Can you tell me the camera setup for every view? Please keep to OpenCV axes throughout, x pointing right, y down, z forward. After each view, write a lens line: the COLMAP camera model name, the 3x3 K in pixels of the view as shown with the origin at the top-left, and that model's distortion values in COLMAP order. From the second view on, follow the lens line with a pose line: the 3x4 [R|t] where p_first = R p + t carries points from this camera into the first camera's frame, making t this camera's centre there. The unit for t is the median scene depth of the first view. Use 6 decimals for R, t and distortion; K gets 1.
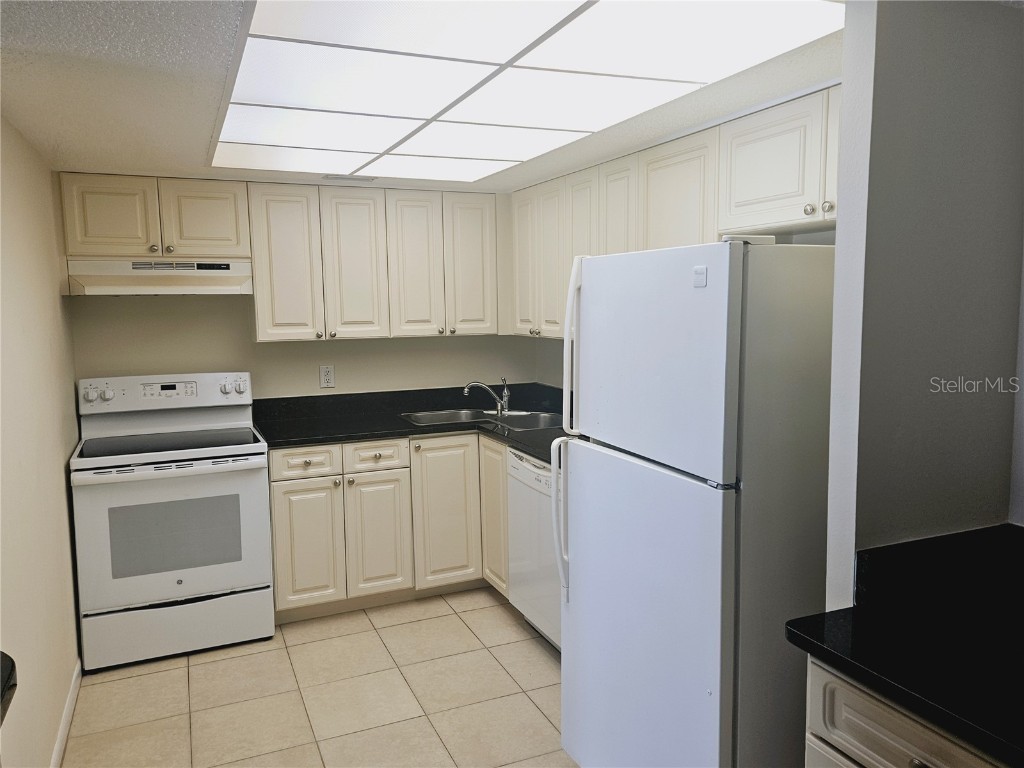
lens RADIAL K [[756.8, 0, 513.9], [0, 756.8, 387.3], [0, 0, 1]] dist [-0.027757, -0.002492]
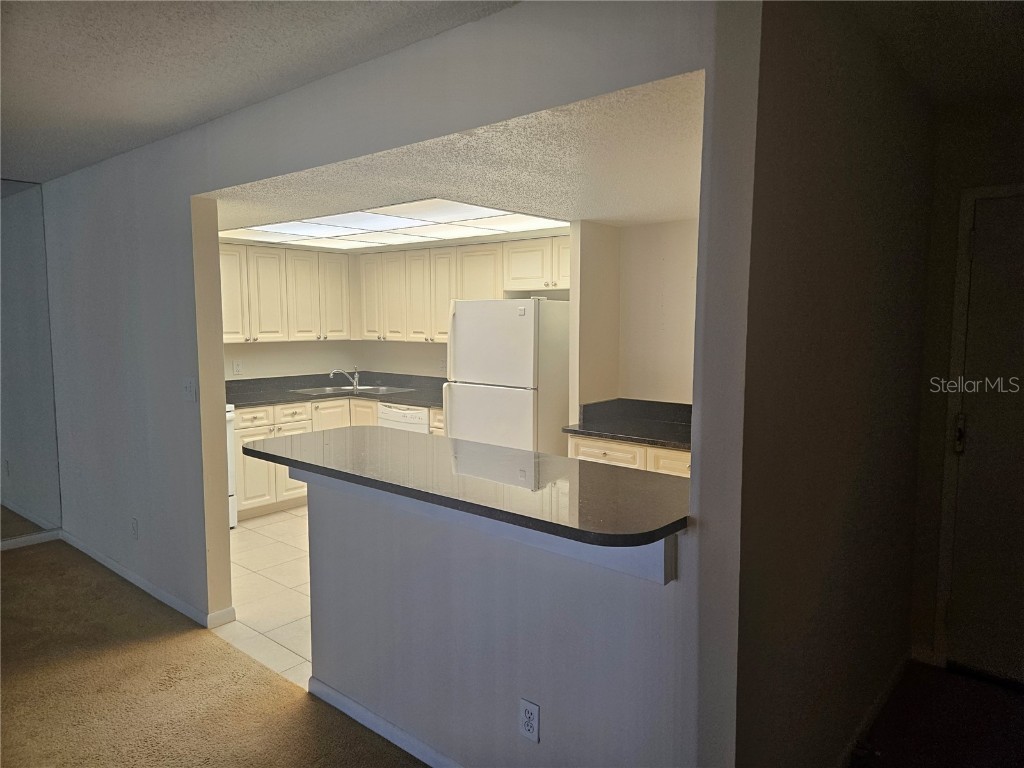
lens RADIAL K [[689.6, 0, 512.9], [0, 689.6, 383.3], [0, 0, 1]] dist [-0.002348, -0.000436]
pose [[0.907466, -0.026119, 0.419314, -0.368838], [0.034304, 0.999340, -0.011991, 0.059831], [-0.418724, 0.025266, 0.907762, -0.549648]]
